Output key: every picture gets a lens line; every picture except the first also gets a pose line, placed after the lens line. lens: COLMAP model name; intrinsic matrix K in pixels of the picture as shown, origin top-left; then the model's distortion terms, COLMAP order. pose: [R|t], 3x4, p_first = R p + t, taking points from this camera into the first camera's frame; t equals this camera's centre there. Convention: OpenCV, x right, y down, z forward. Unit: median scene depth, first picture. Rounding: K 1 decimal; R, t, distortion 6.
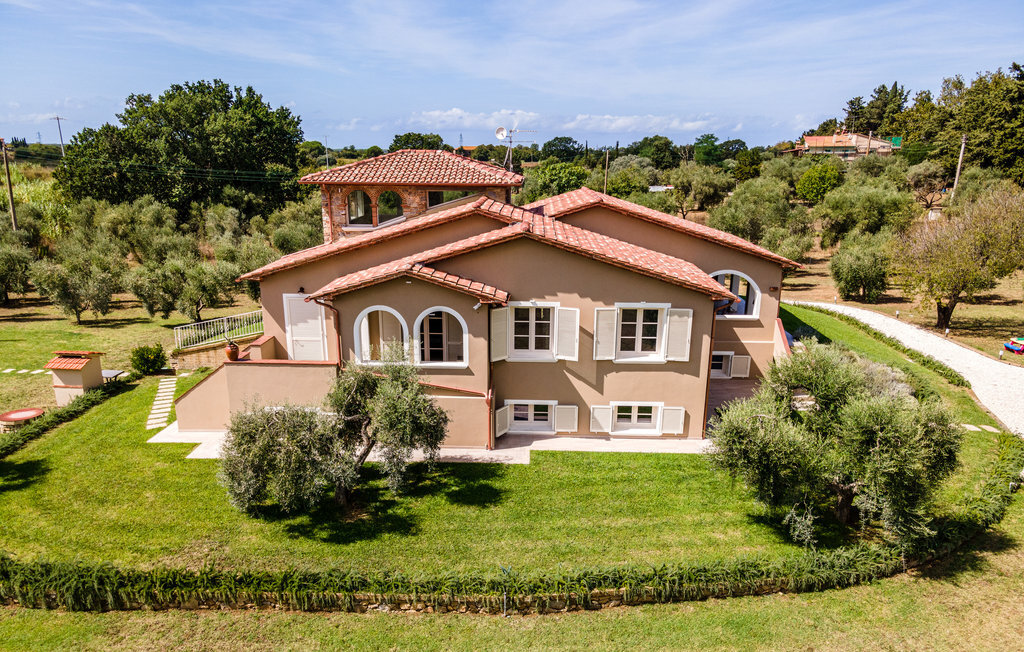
lens RADIAL K [[745.9, 0, 518.3], [0, 745.9, 384.1], [0, 0, 1]] dist [0.015745, 0.047153]
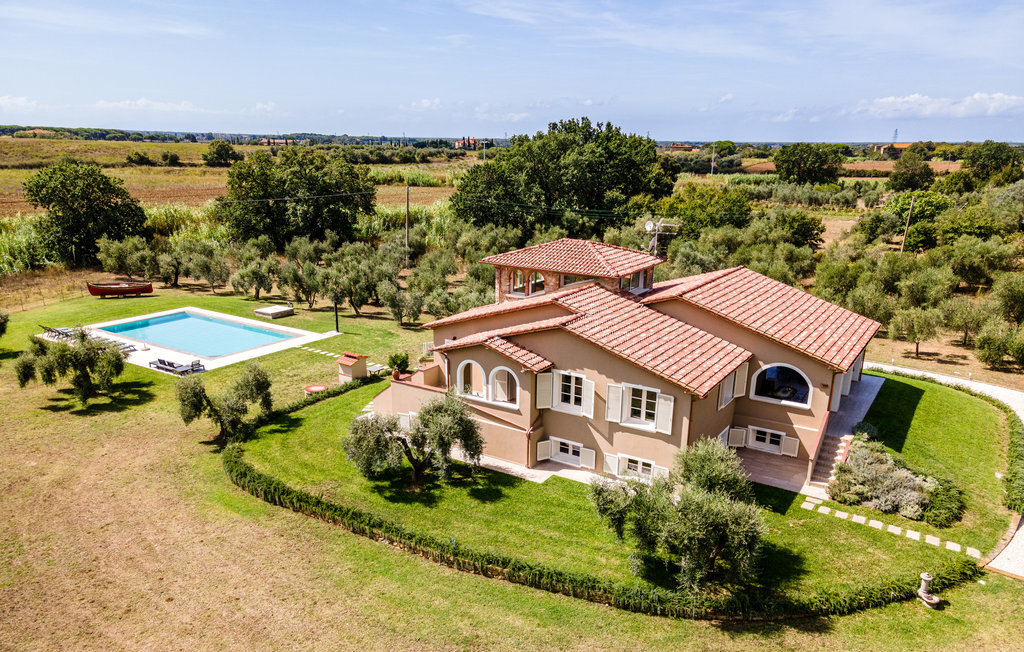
lens RADIAL K [[745.9, 0, 518.3], [0, 745.9, 384.1], [0, 0, 1]] dist [0.015745, 0.047153]
pose [[0.862055, 0.162388, -0.480095, 0.607855], [-0.158106, 0.986172, 0.049669, -0.140478], [0.481522, 0.033088, 0.875809, -0.278587]]
